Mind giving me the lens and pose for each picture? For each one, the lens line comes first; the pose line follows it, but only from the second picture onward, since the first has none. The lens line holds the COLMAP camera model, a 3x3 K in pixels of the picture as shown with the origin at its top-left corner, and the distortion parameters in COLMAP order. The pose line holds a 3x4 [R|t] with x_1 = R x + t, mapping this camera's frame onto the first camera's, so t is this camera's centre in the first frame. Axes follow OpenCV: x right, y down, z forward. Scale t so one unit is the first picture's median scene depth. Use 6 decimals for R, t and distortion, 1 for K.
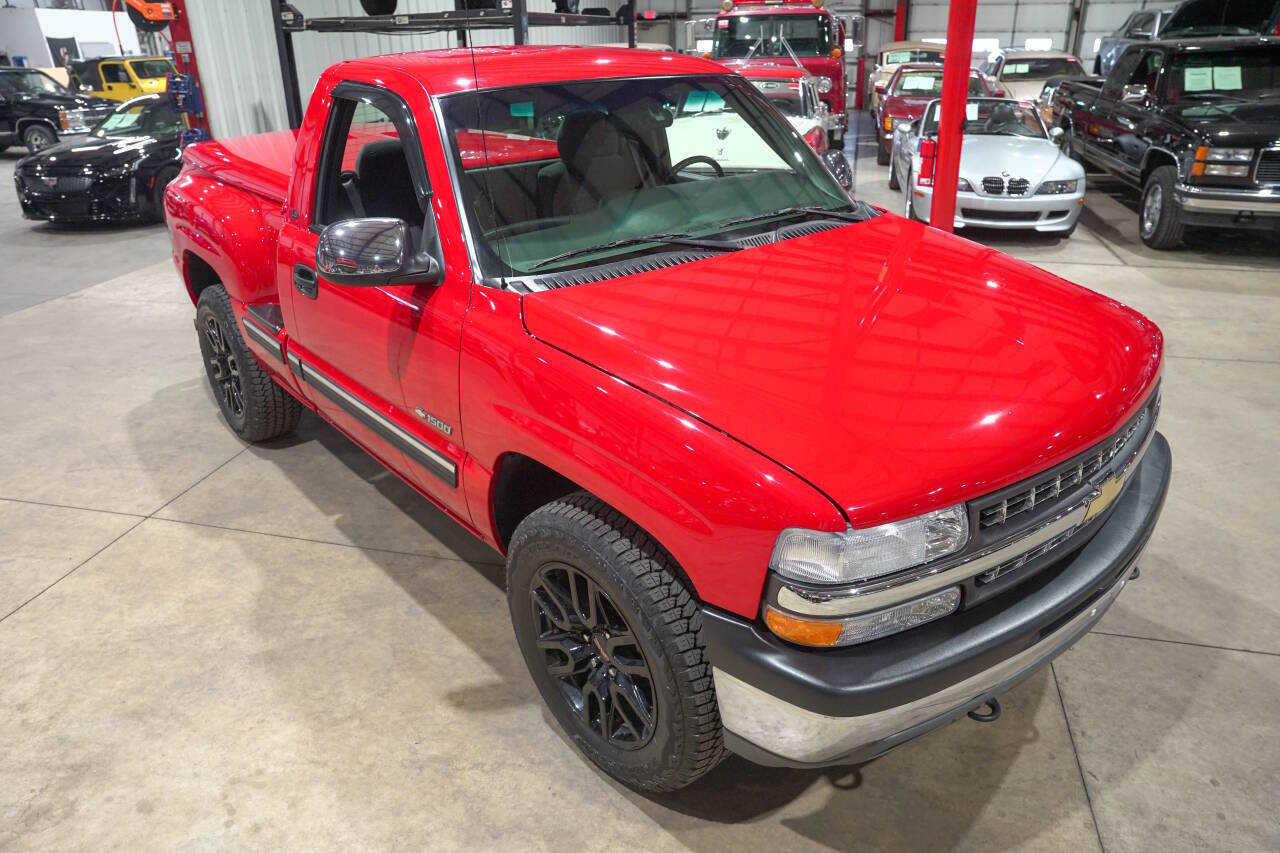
lens RADIAL K [[875.6, 0, 642.4], [0, 875.6, 427.4], [0, 0, 1]] dist [-0.136276, 0.104520]
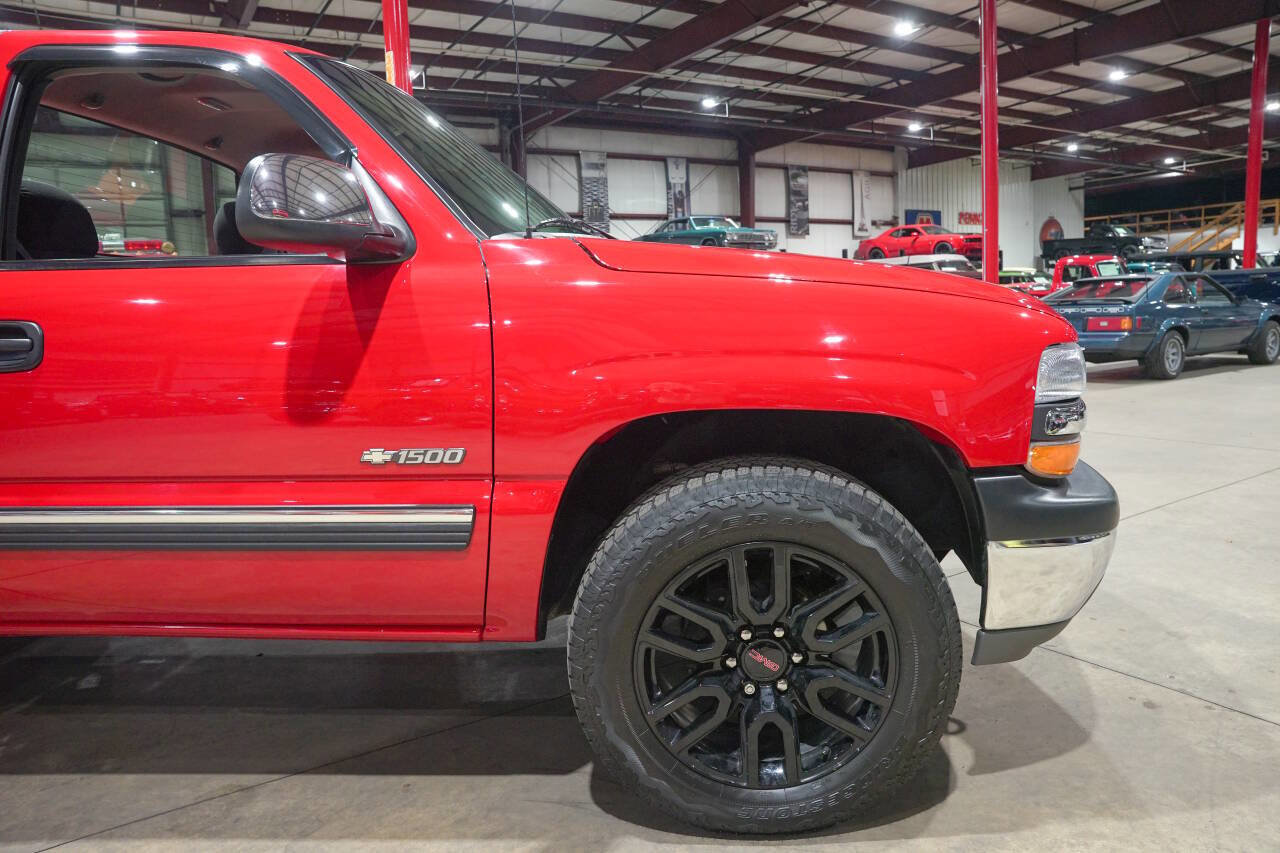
lens RADIAL K [[875.6, 0, 639.9], [0, 875.6, 422.3], [0, 0, 1]] dist [-0.136276, 0.104520]
pose [[0.697872, -0.105632, 0.708390, -0.560363], [0.326330, 0.927332, -0.183205, 0.139112], [-0.637561, 0.359023, 0.681630, 0.396152]]
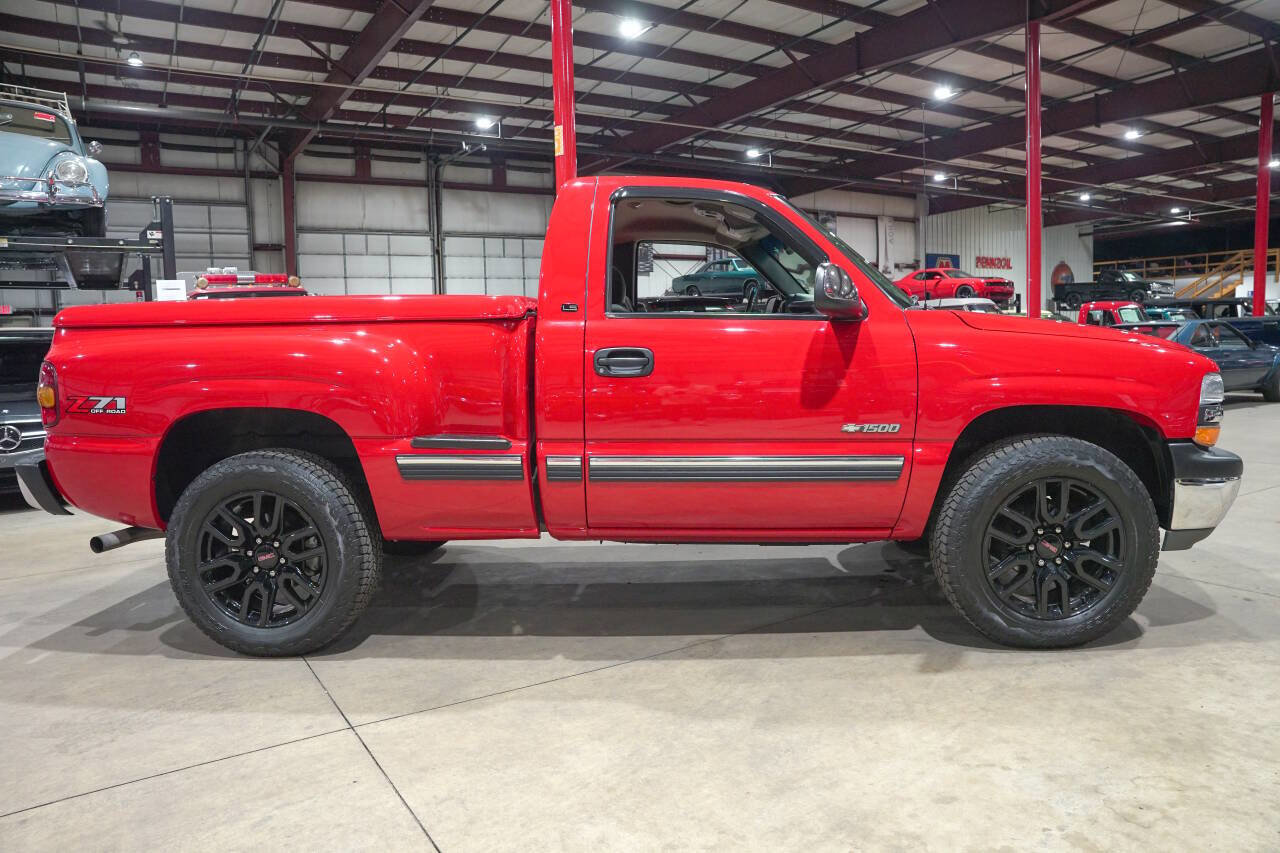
lens RADIAL K [[875.6, 0, 640.5], [0, 875.6, 426.7], [0, 0, 1]] dist [-0.136276, 0.104520]
pose [[0.697949, -0.070437, 0.712675, -1.264757], [0.312545, 0.925337, -0.214631, 0.141308], [-0.644347, 0.372545, 0.667853, 0.371657]]
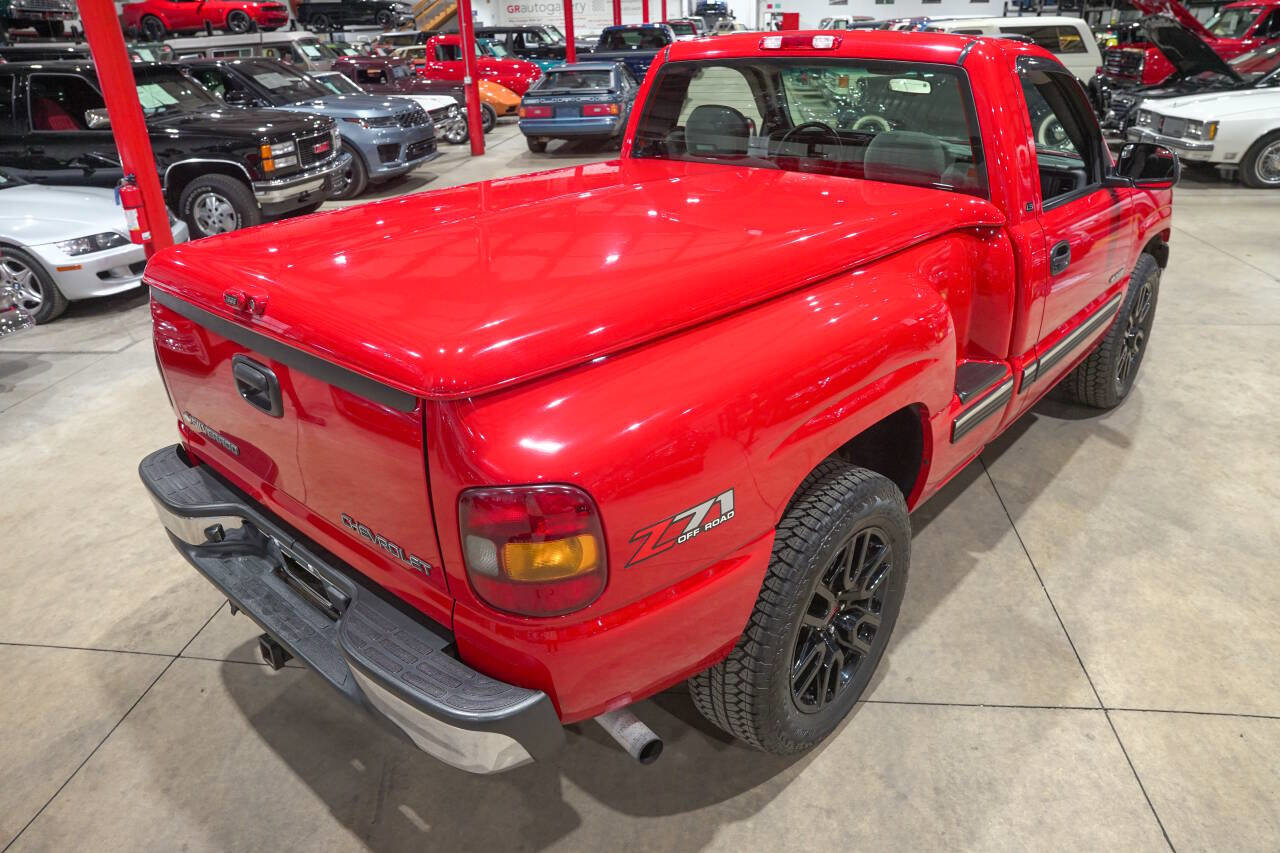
lens RADIAL K [[875.6, 0, 640.6], [0, 875.6, 426.9], [0, 0, 1]] dist [-0.136276, 0.104520]
pose [[-0.117909, -0.404349, 0.906973, -1.480680], [0.447239, 0.793844, 0.412056, -0.725347], [-0.886609, 0.454218, 0.087239, 1.624381]]
